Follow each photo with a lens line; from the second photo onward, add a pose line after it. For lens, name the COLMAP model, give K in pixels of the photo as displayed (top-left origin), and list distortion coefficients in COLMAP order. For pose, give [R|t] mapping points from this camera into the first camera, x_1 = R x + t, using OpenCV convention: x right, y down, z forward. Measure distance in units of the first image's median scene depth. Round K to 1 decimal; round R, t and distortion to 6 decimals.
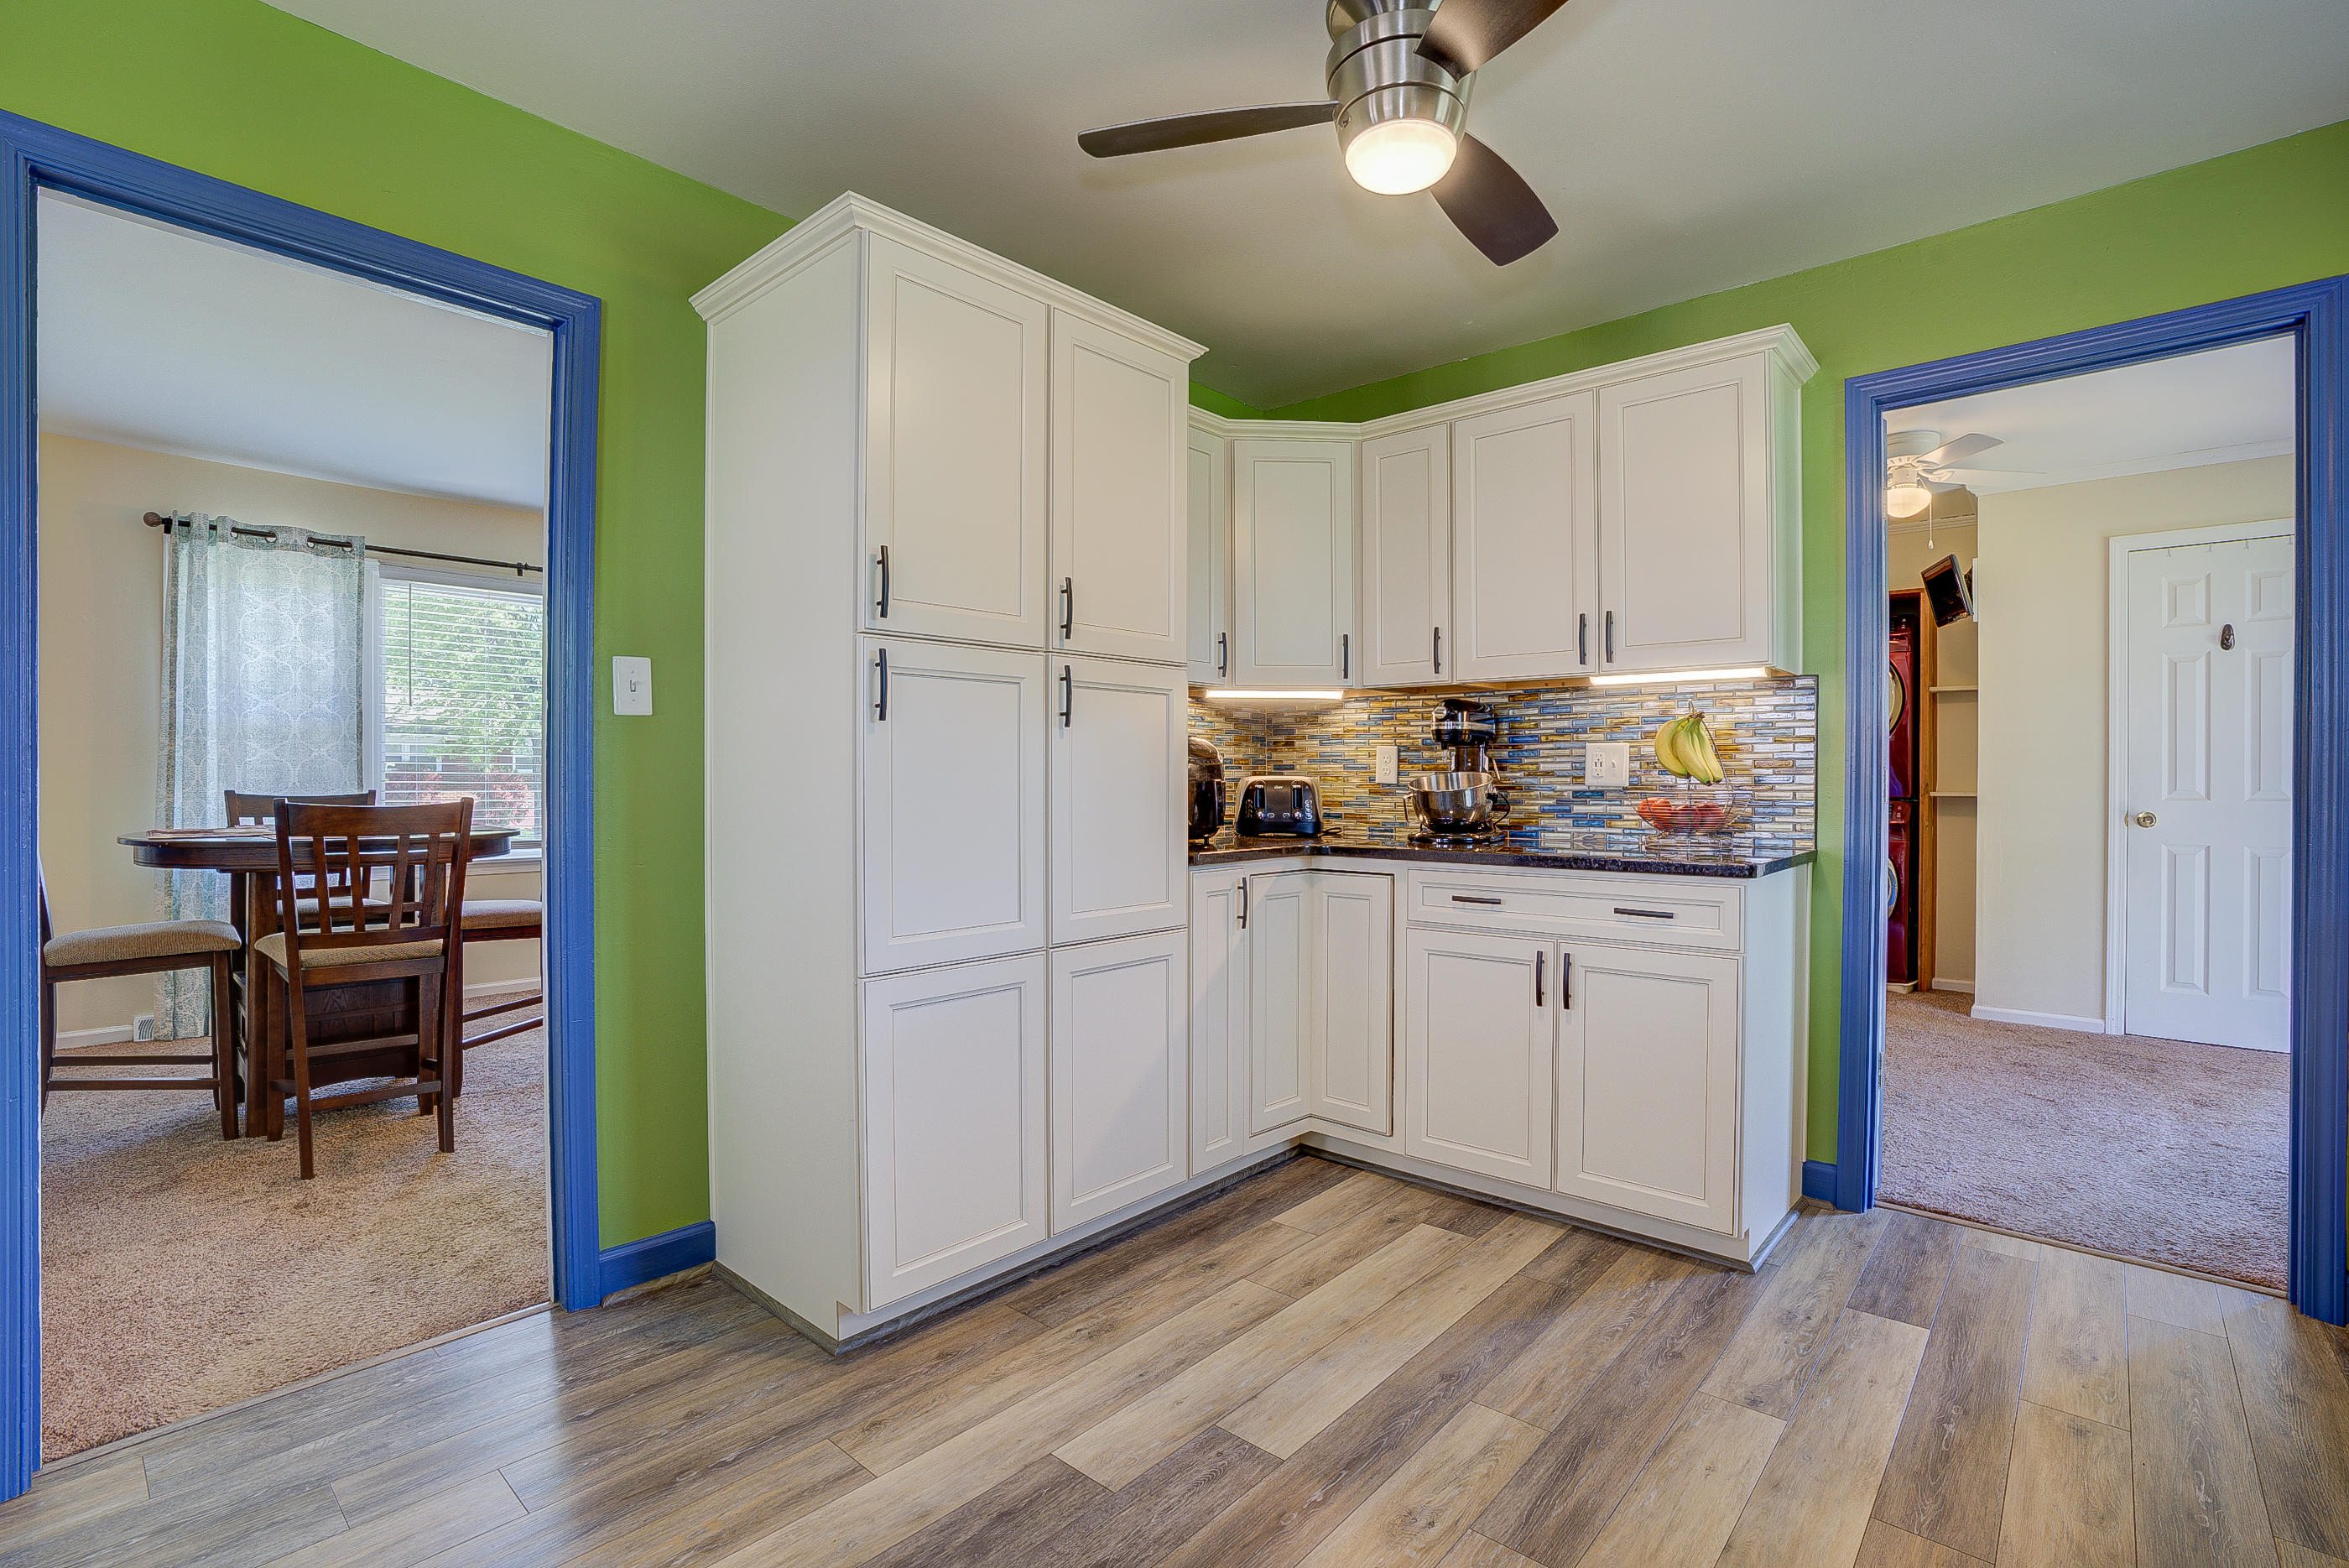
lens RADIAL K [[1082.9, 0, 1197.2], [0, 1082.9, 792.2], [0, 0, 1]] dist [-0.061473, 0.019289]
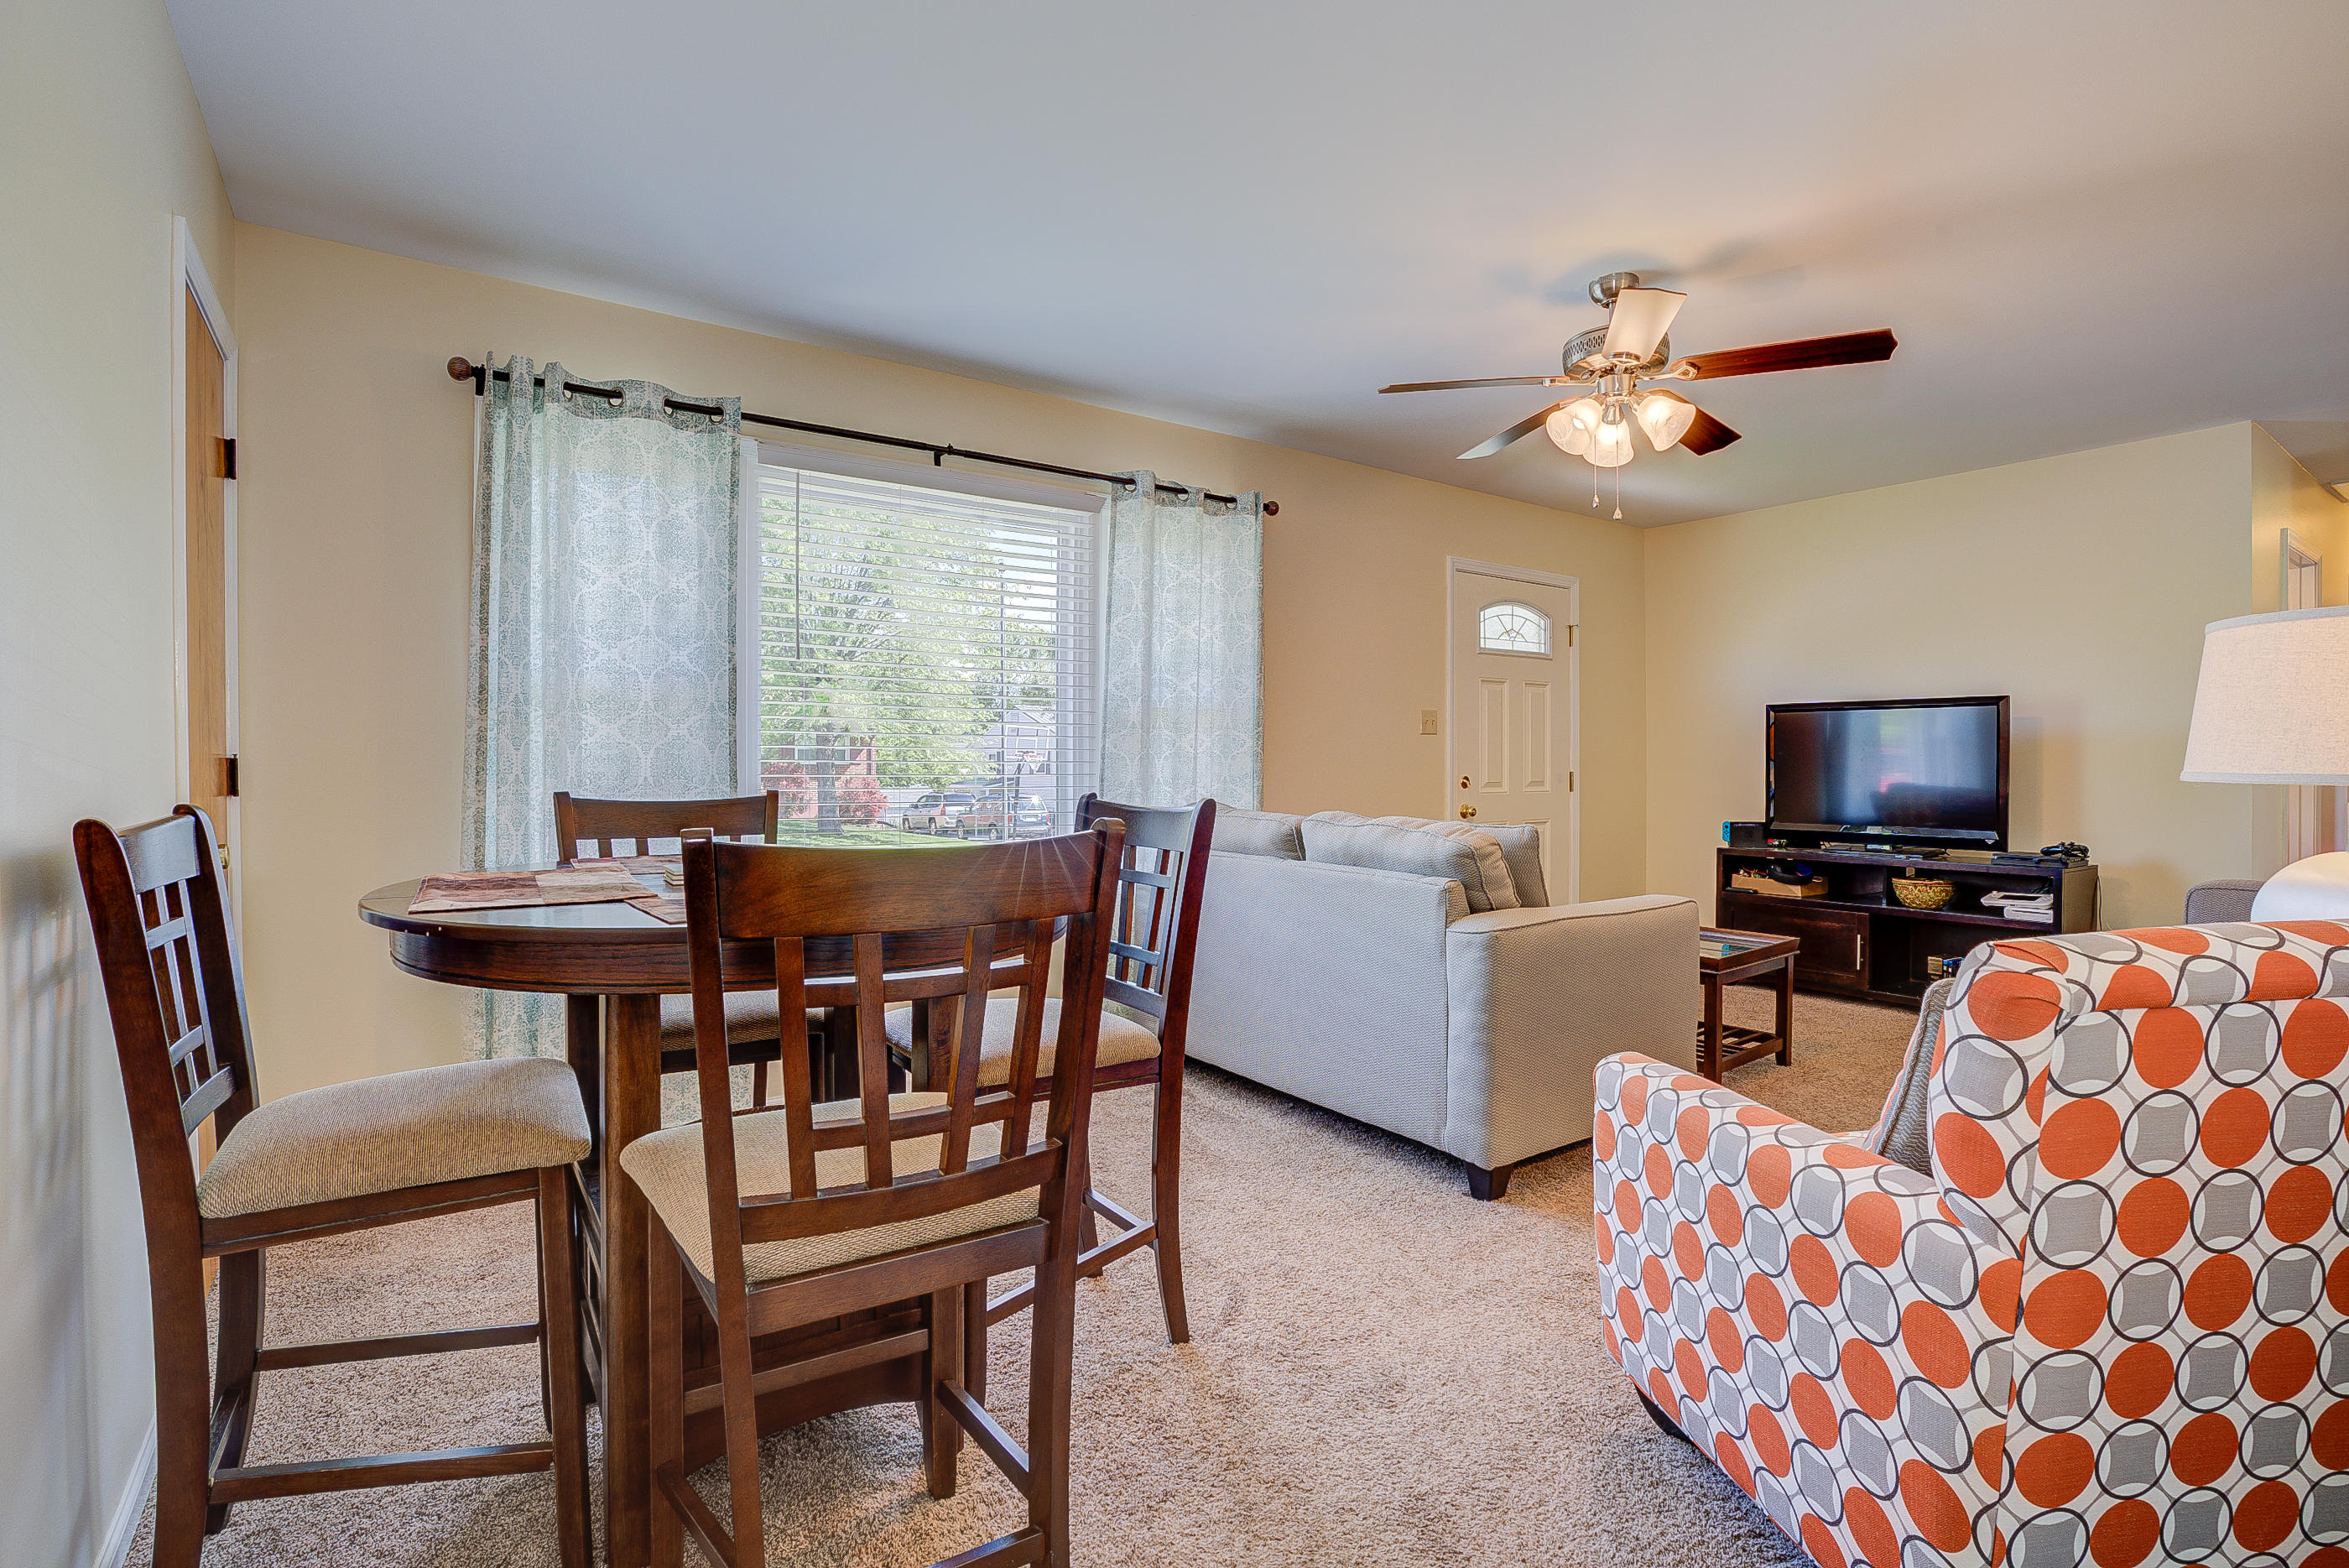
lens RADIAL K [[1082.9, 0, 1153.3], [0, 1082.9, 779.1], [0, 0, 1]] dist [-0.061473, 0.019289]
pose [[0.972454, 0.003280, -0.233074, -0.423362], [-0.002347, 0.999988, 0.004281, -0.012103], [0.233085, -0.003616, 0.972450, 0.450086]]
